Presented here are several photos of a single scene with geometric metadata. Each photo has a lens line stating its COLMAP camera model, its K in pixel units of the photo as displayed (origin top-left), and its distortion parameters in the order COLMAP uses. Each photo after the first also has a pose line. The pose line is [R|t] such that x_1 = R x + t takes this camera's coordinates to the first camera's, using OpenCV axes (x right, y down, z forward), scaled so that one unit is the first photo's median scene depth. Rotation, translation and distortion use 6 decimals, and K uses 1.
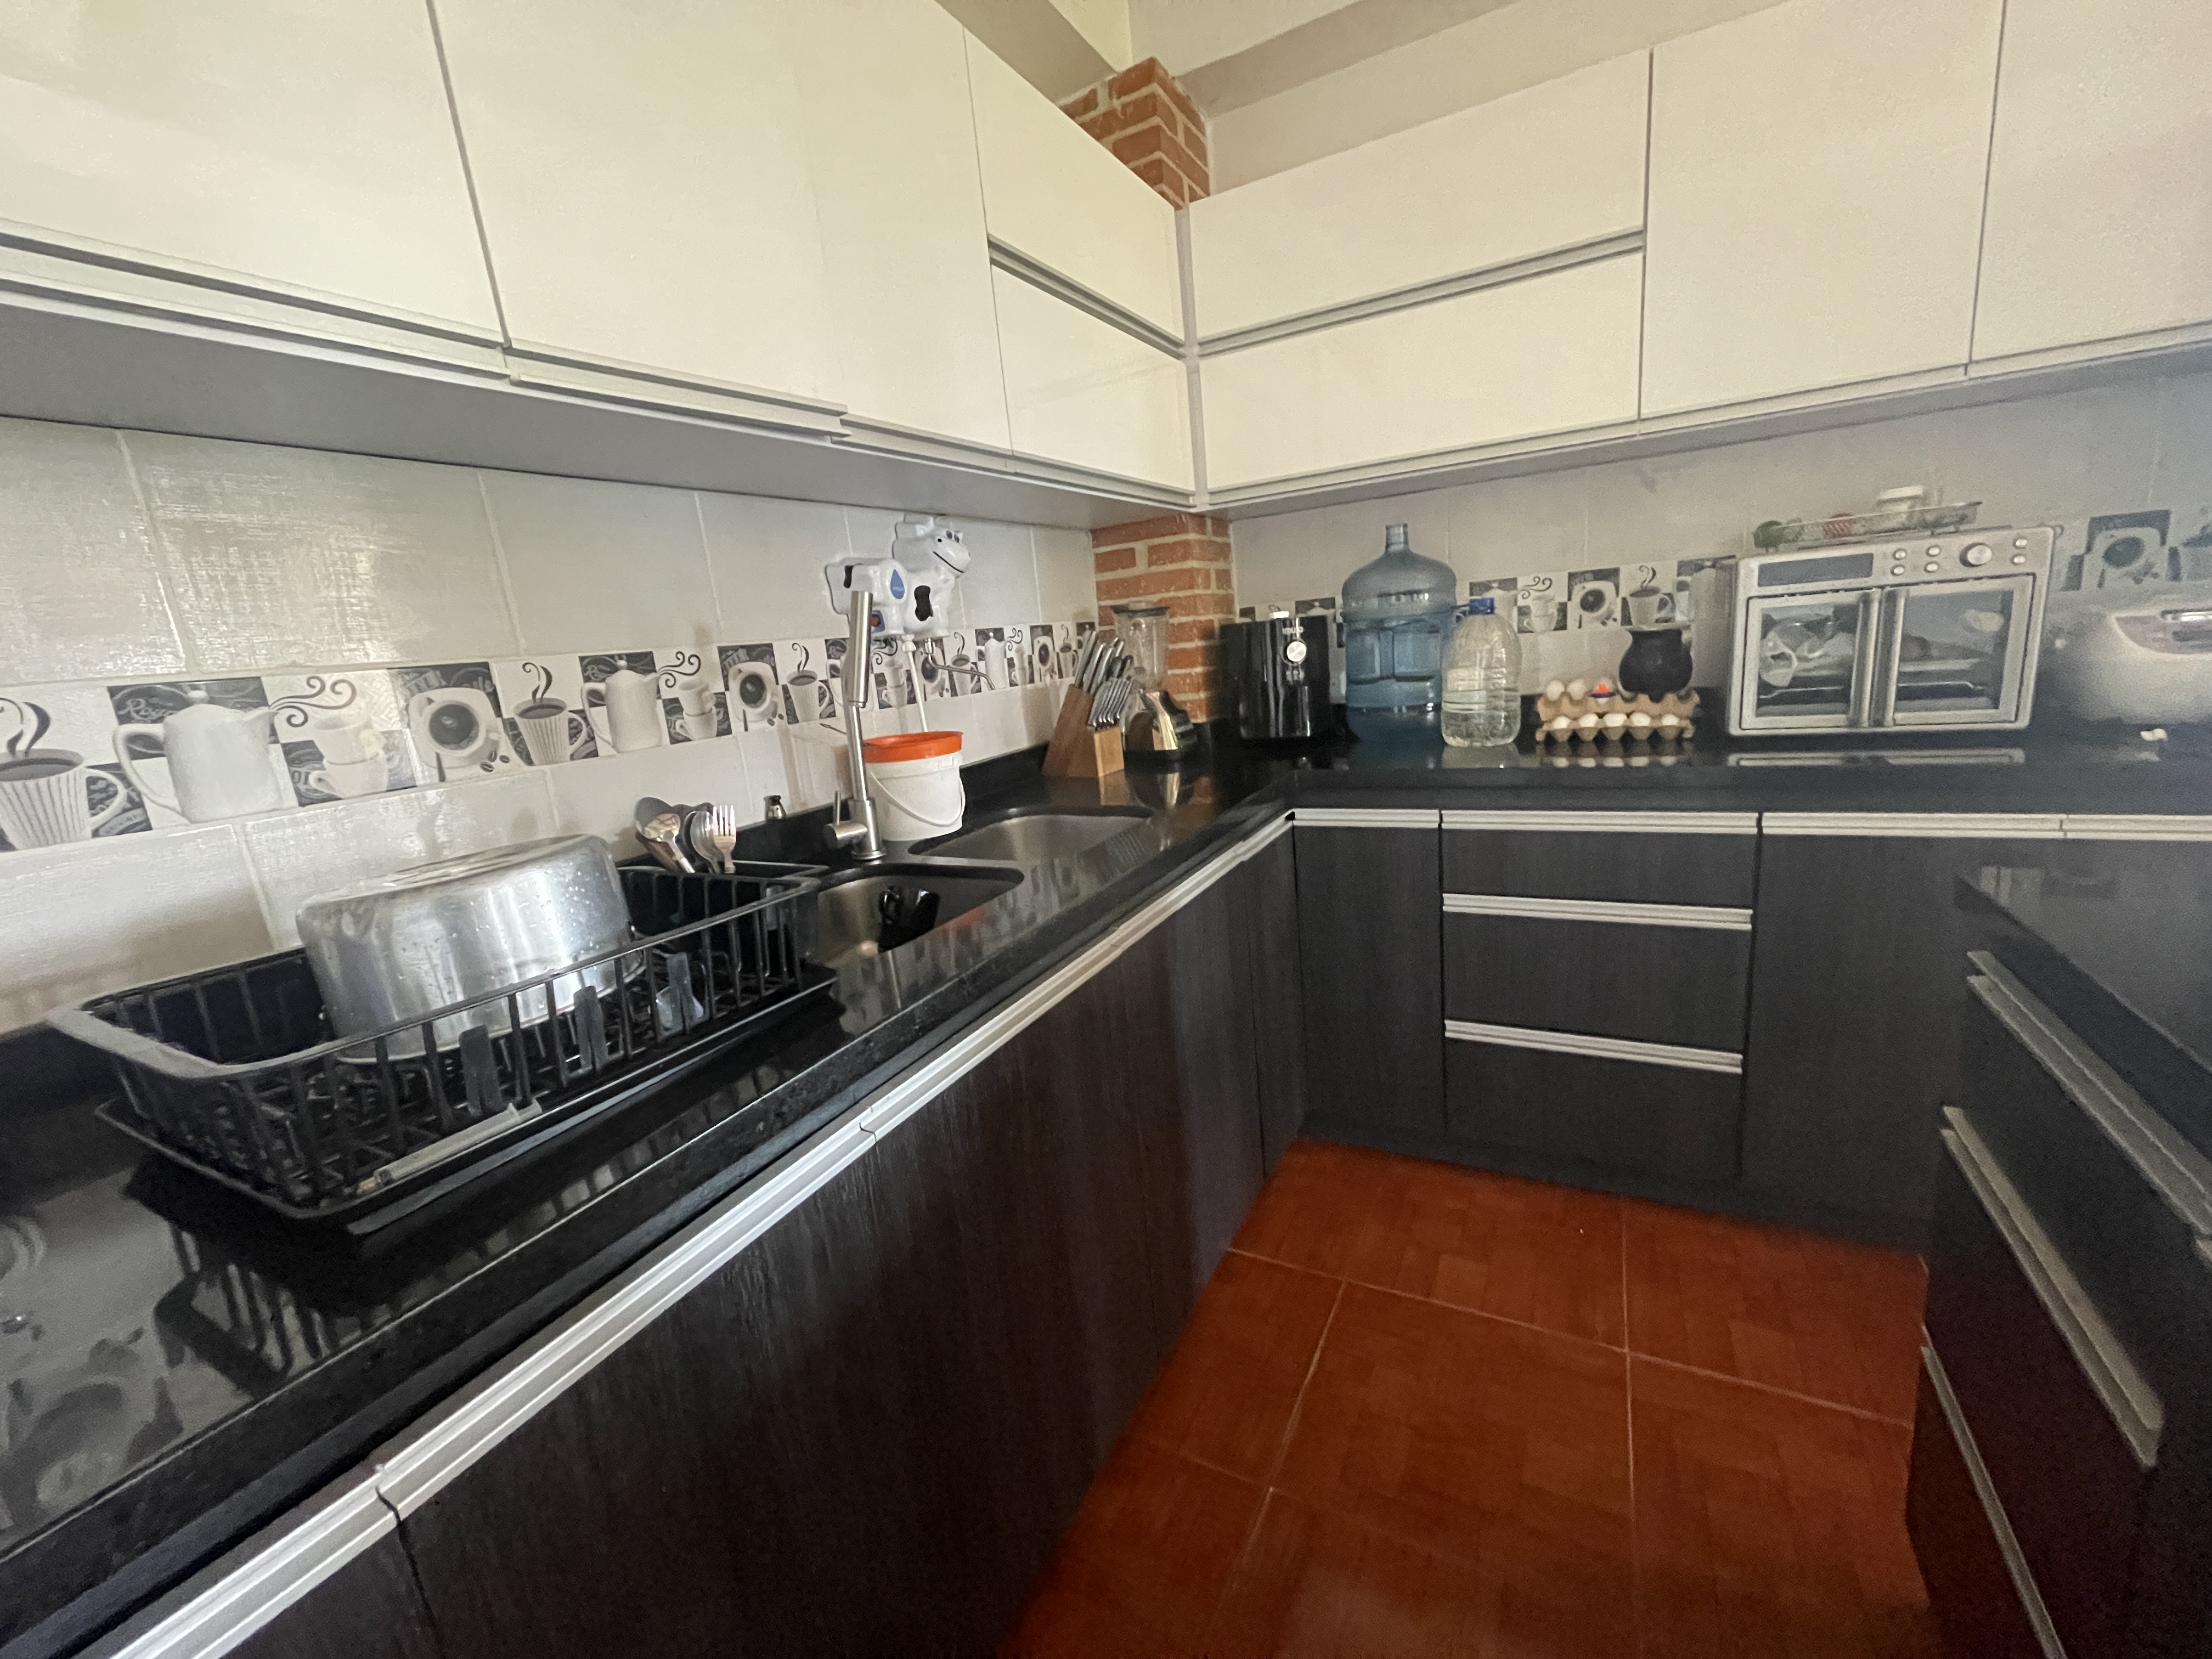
lens RADIAL K [[888.3, 0, 1101.0], [0, 888.3, 822.0], [0, 0, 1]] dist [-0.002989, 0.000959]
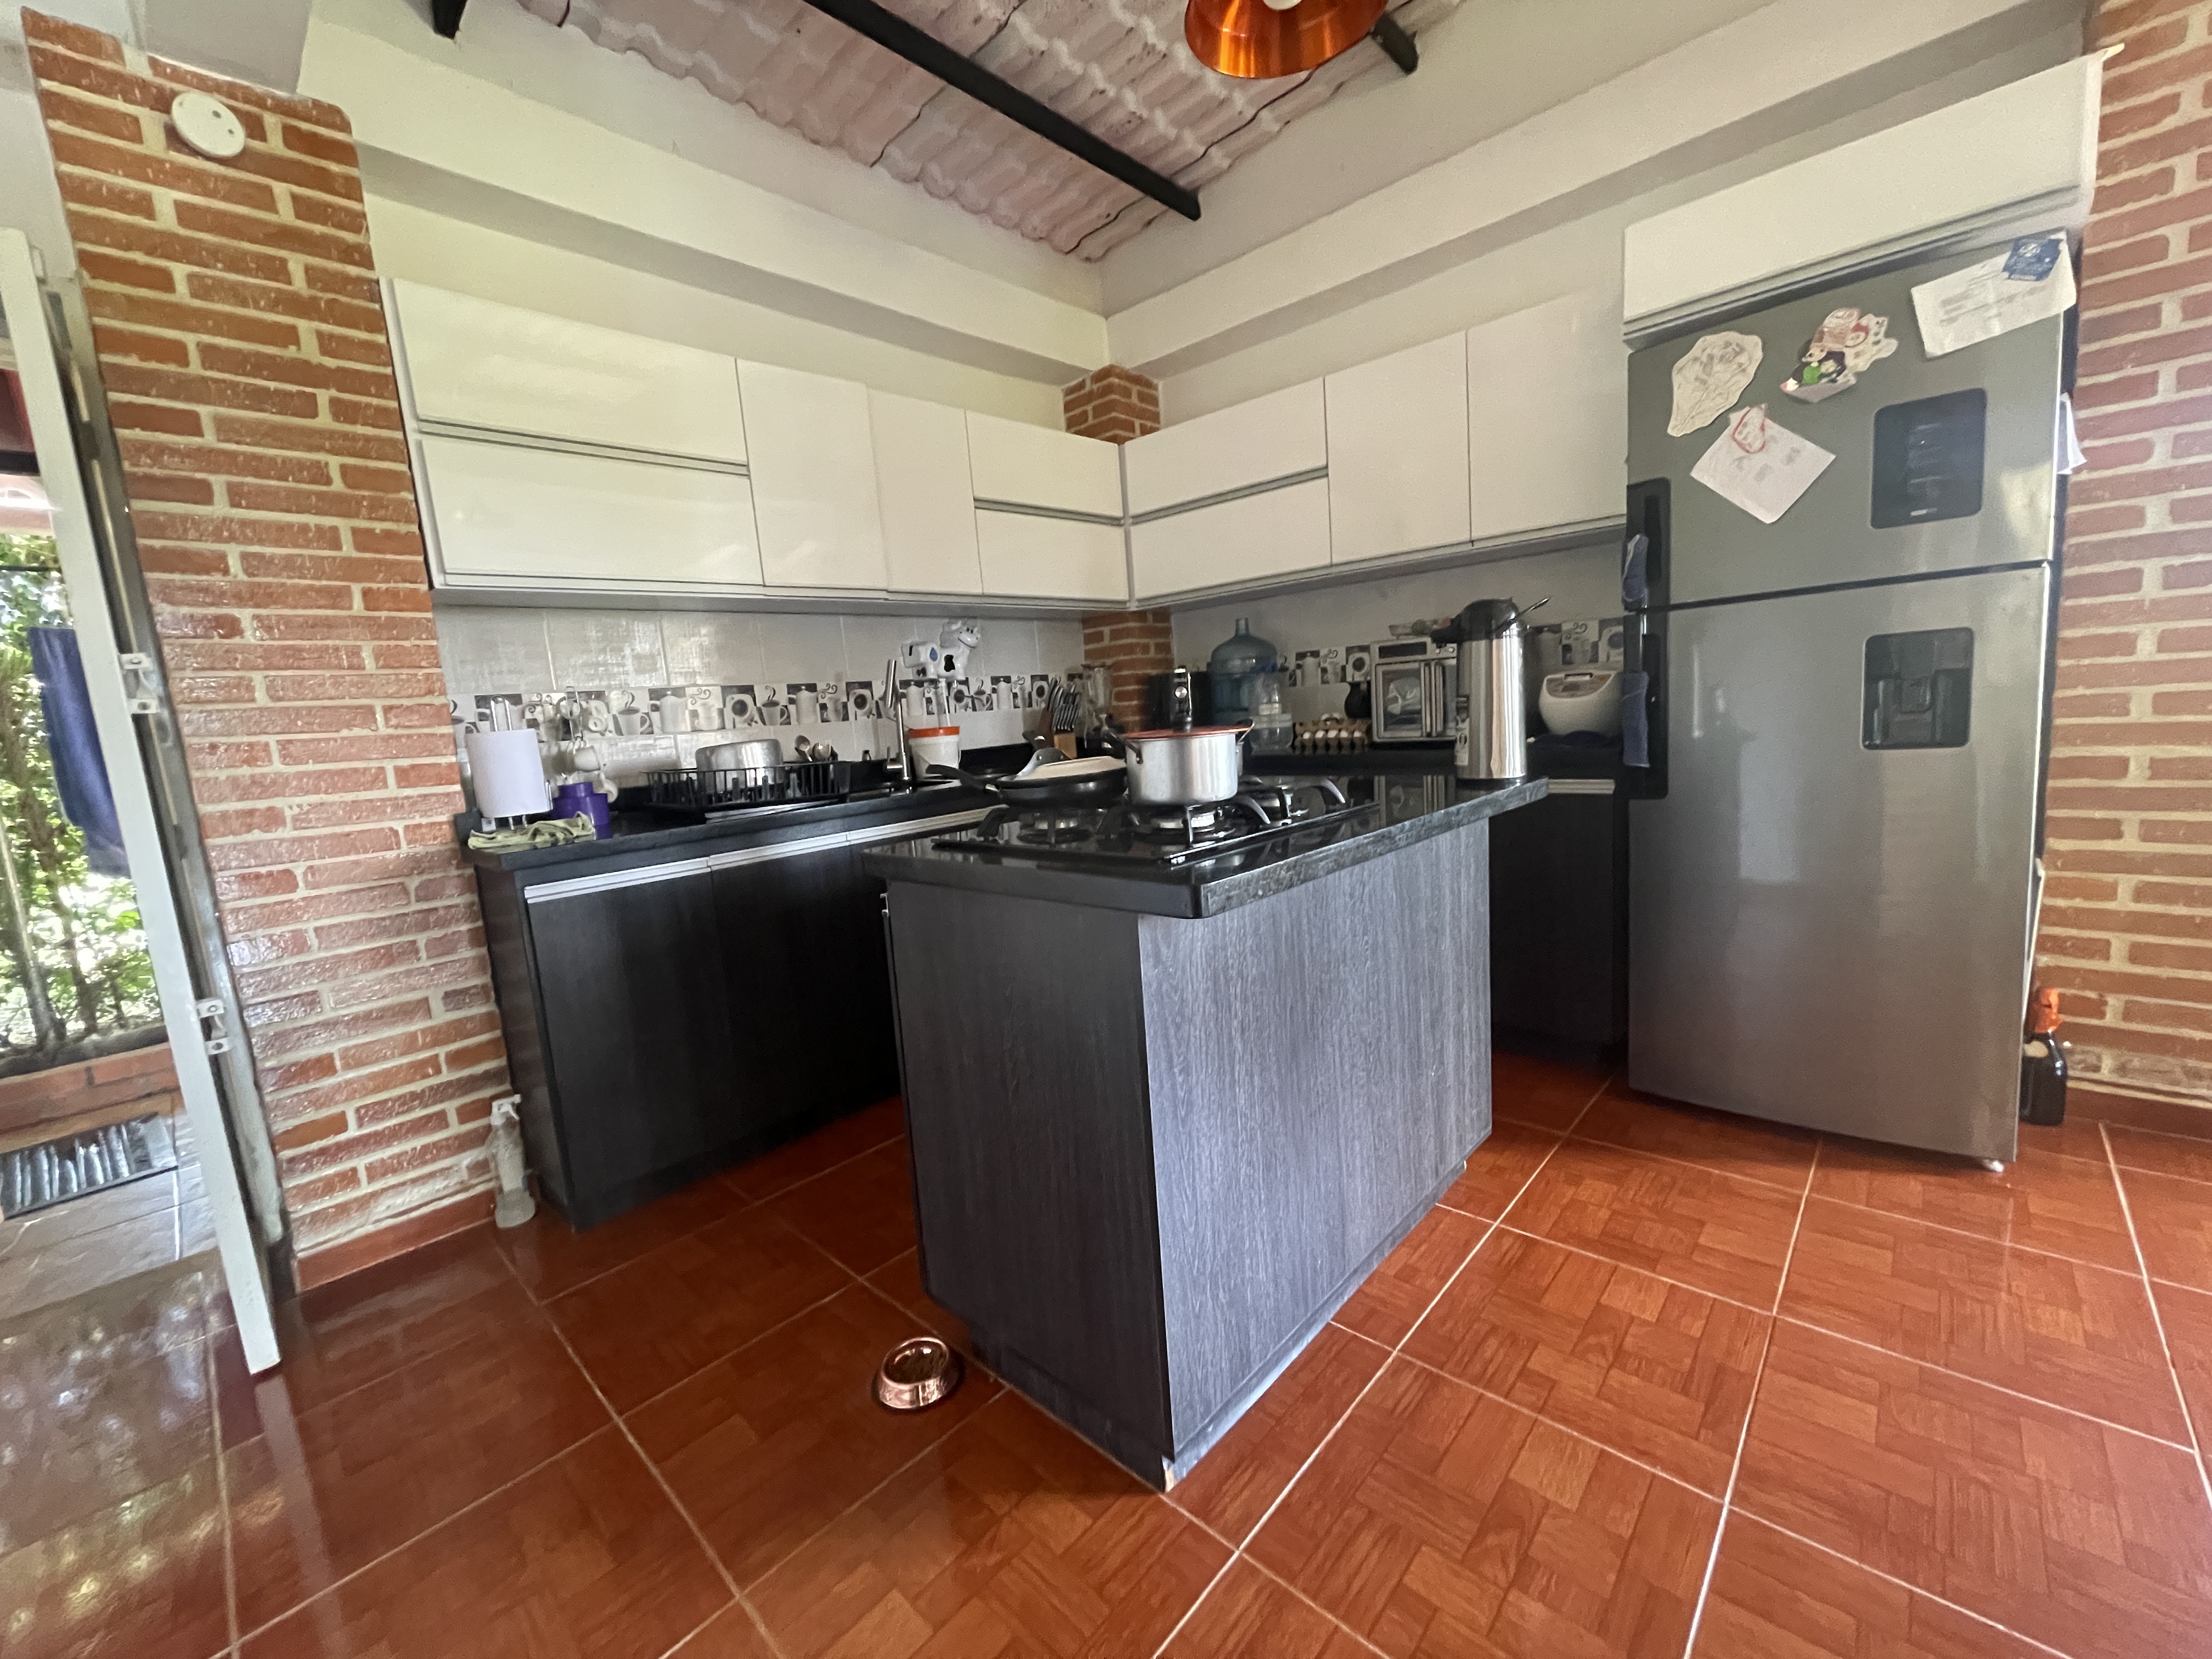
lens RADIAL K [[888.3, 0, 1112.6], [0, 888.3, 831.2], [0, 0, 1]] dist [-0.002989, 0.000959]
pose [[0.969682, 0.055163, -0.238064, 0.654016], [-0.065867, 0.997133, -0.037240, 0.183762], [0.235328, 0.051792, 0.970535, -0.845677]]
